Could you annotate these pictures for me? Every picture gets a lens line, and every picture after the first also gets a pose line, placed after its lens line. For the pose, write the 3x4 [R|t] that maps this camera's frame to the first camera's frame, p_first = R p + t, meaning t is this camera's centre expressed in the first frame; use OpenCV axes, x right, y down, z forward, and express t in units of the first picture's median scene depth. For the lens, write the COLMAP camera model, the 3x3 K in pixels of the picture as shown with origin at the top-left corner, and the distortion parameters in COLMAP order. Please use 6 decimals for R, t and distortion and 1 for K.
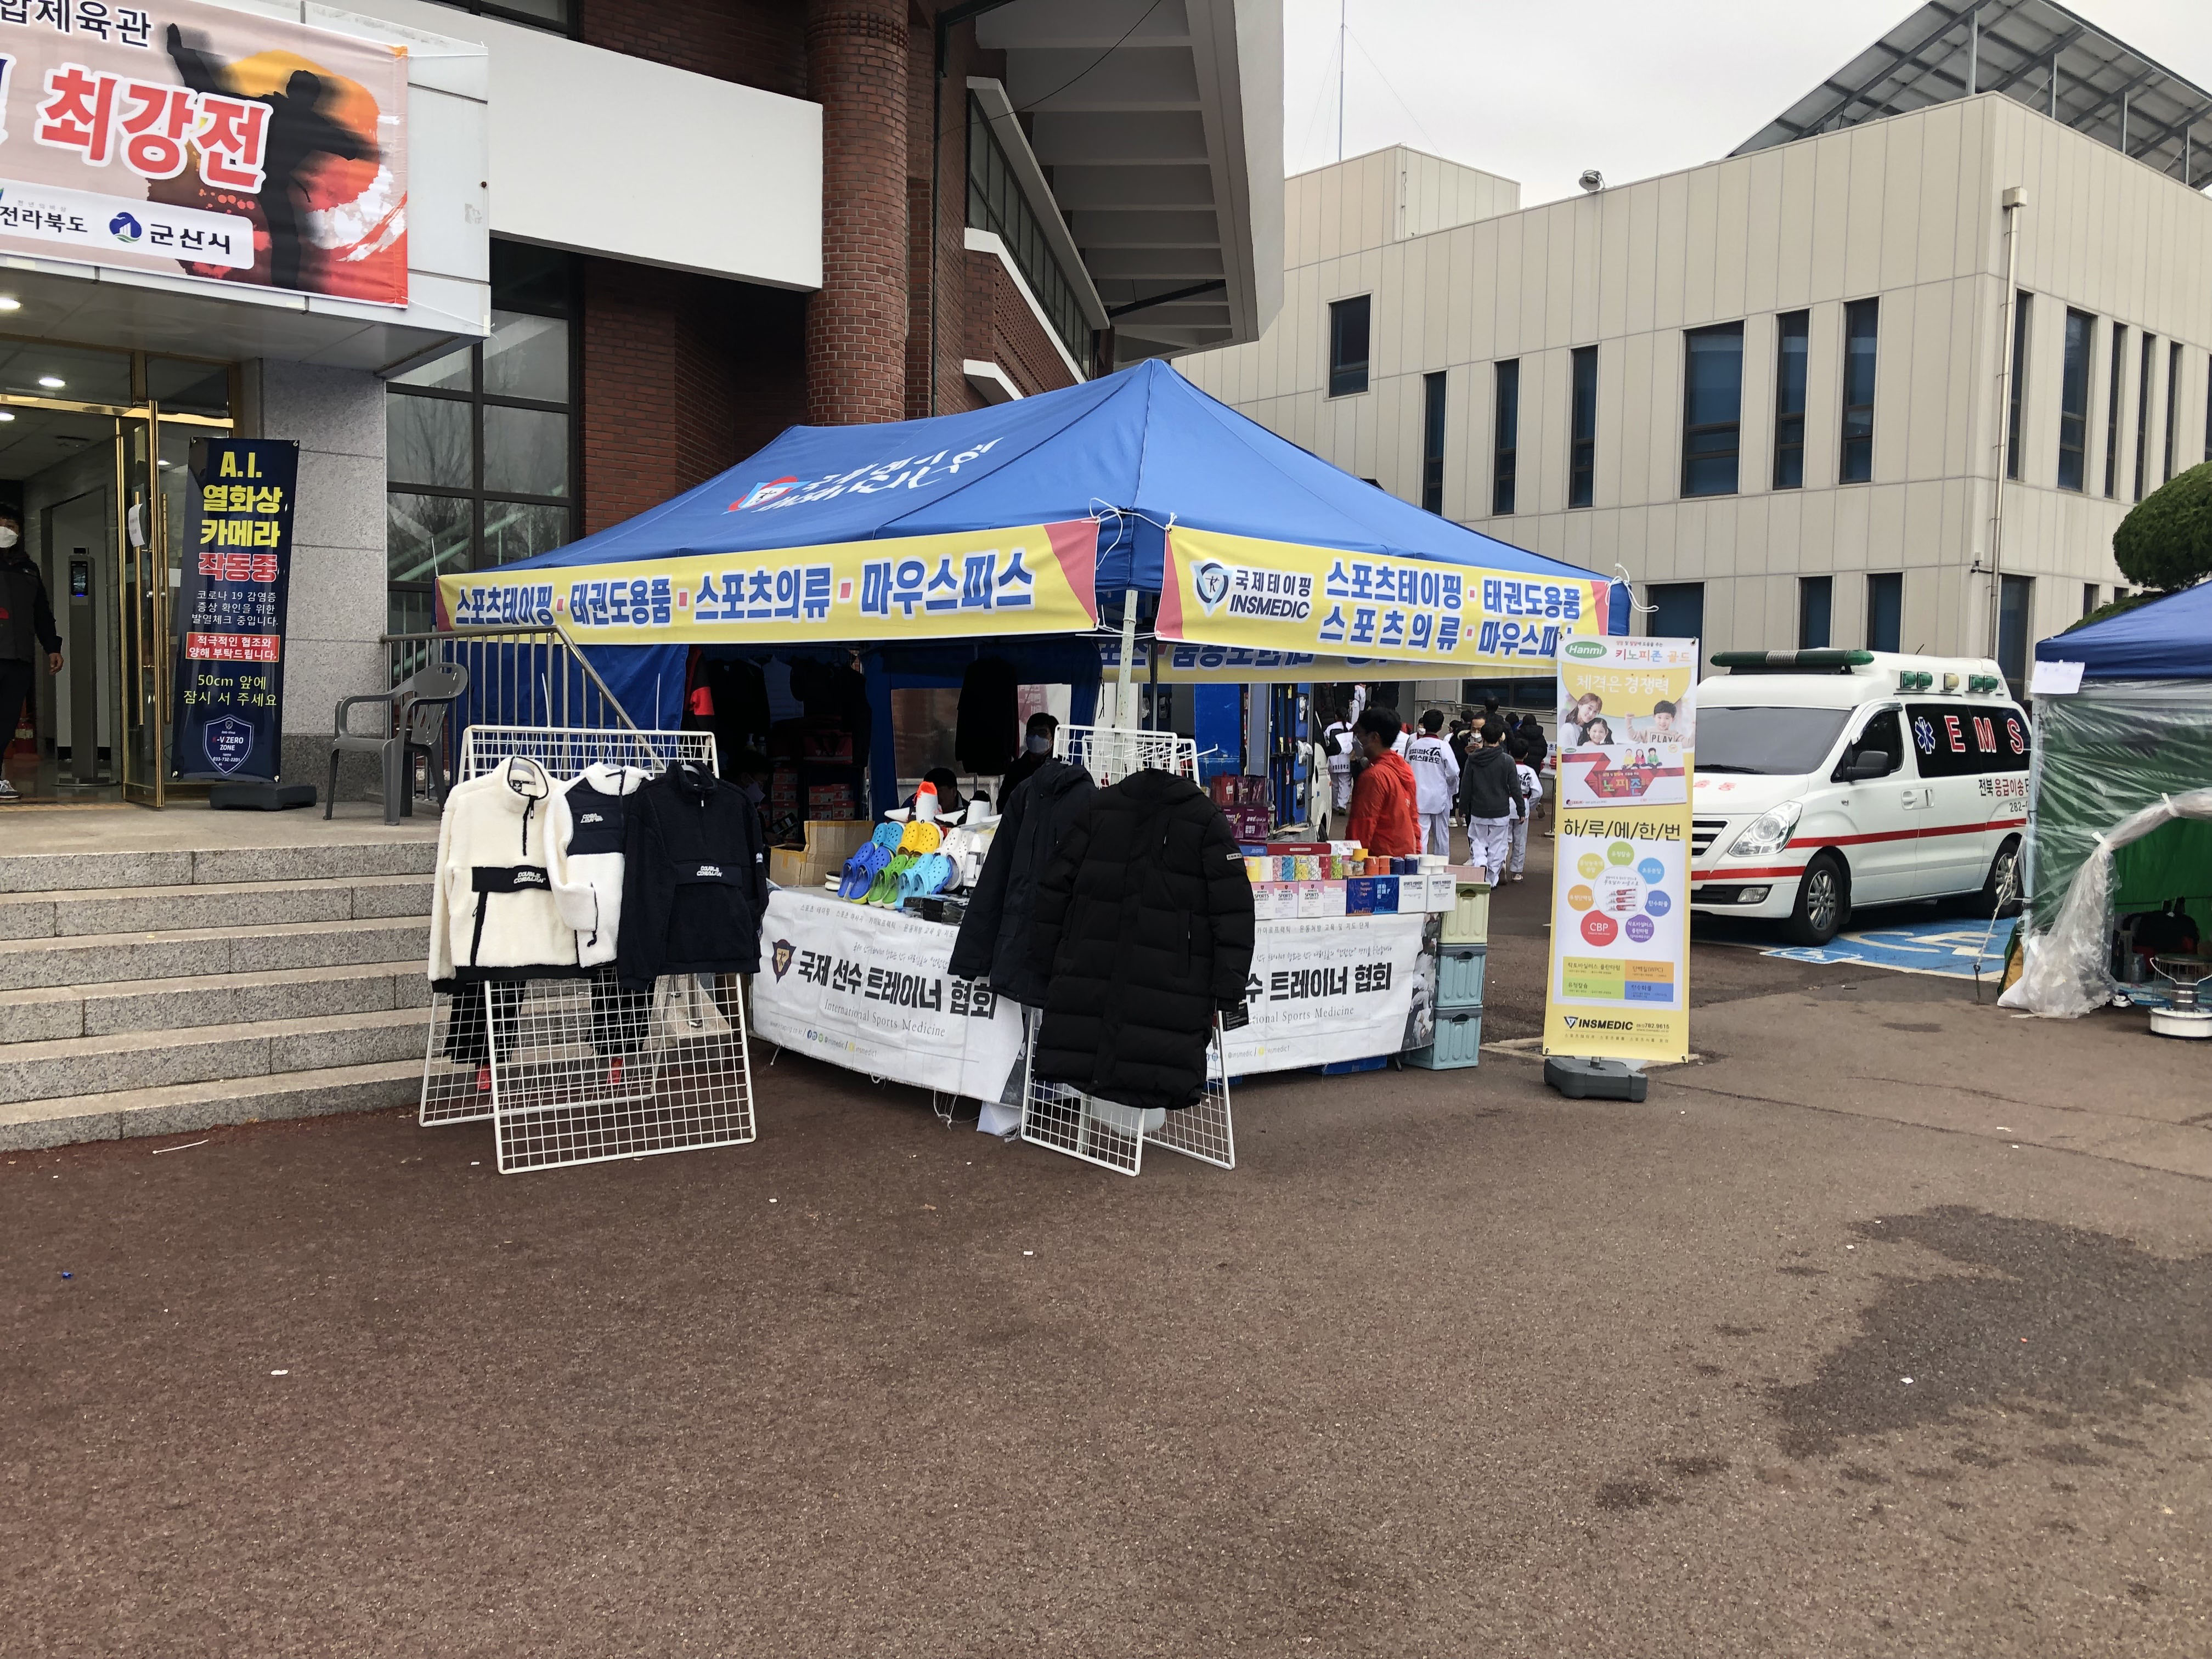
lens RADIAL K [[1810.8, 0, 1056.0], [0, 1810.8, 835.0], [0, 0, 1]] dist [0.034484, -0.022780]
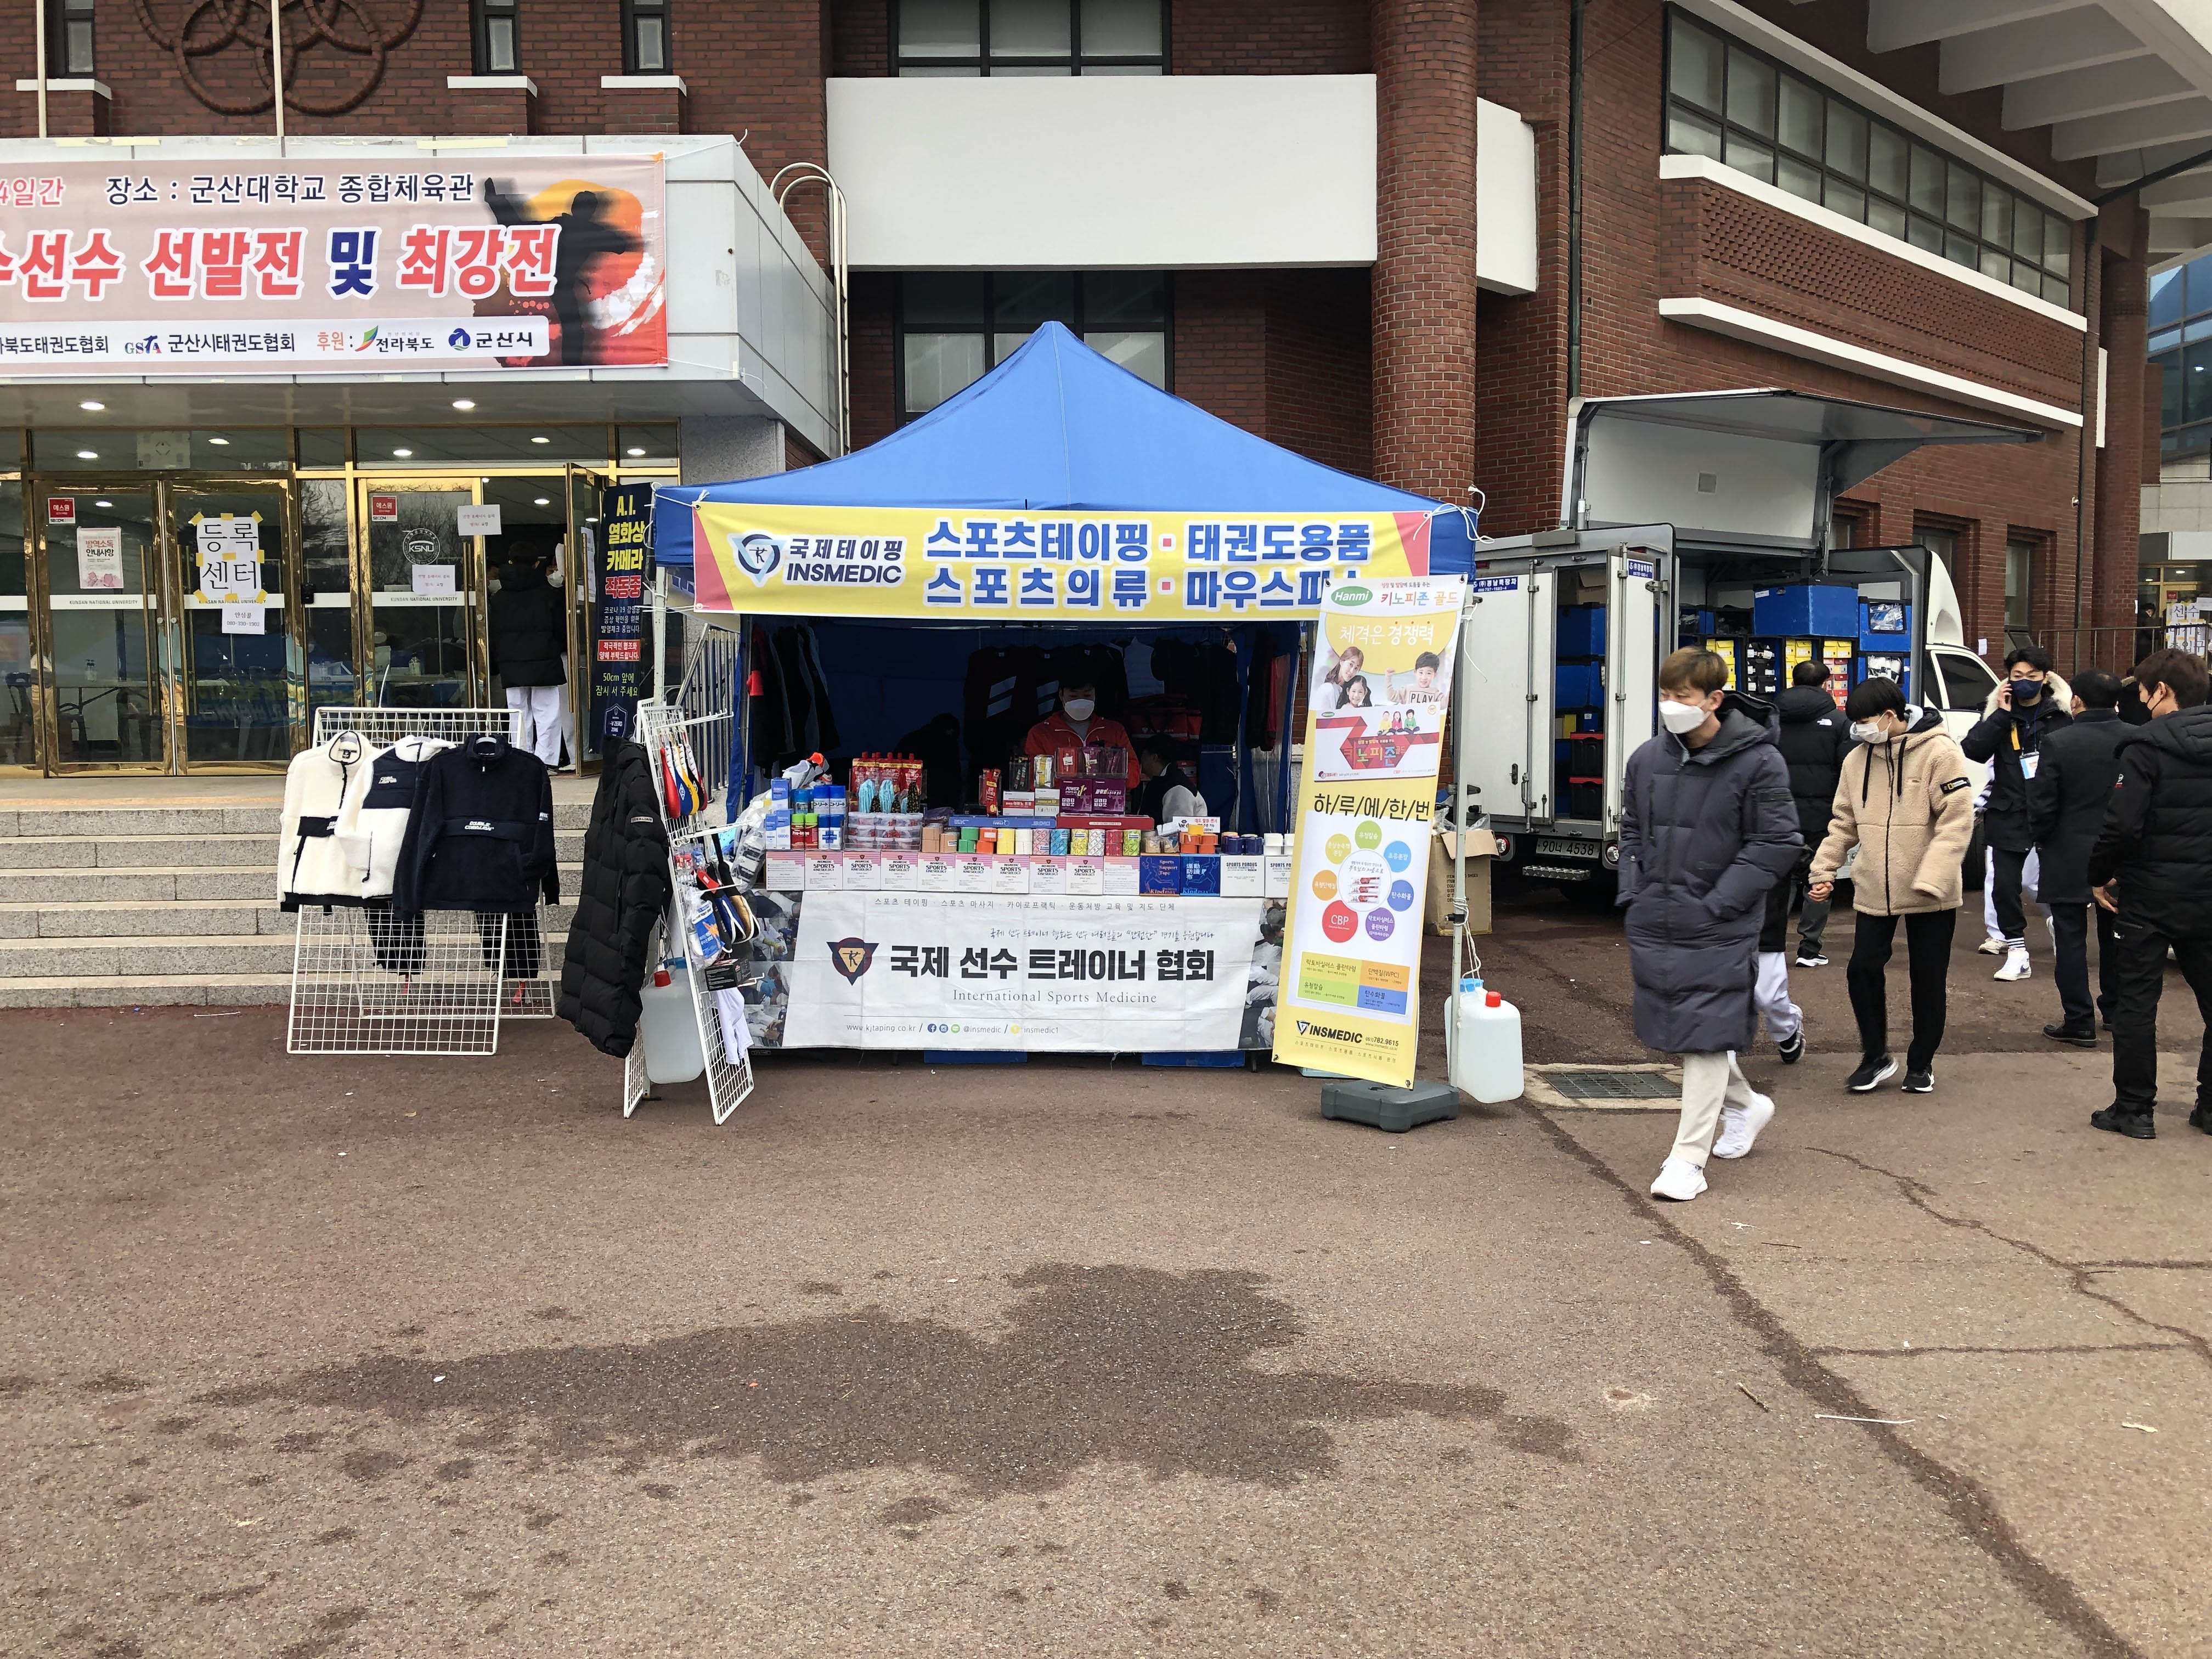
lens RADIAL K [[1810.8, 0, 1118.6], [0, 1810.8, 832.9], [0, 0, 1]] dist [0.034484, -0.022780]
pose [[0.787140, 0.024310, -0.616296, 0.738516], [-0.020492, 0.999702, 0.013261, 0.000261], [0.616434, 0.002191, 0.787403, 0.265586]]
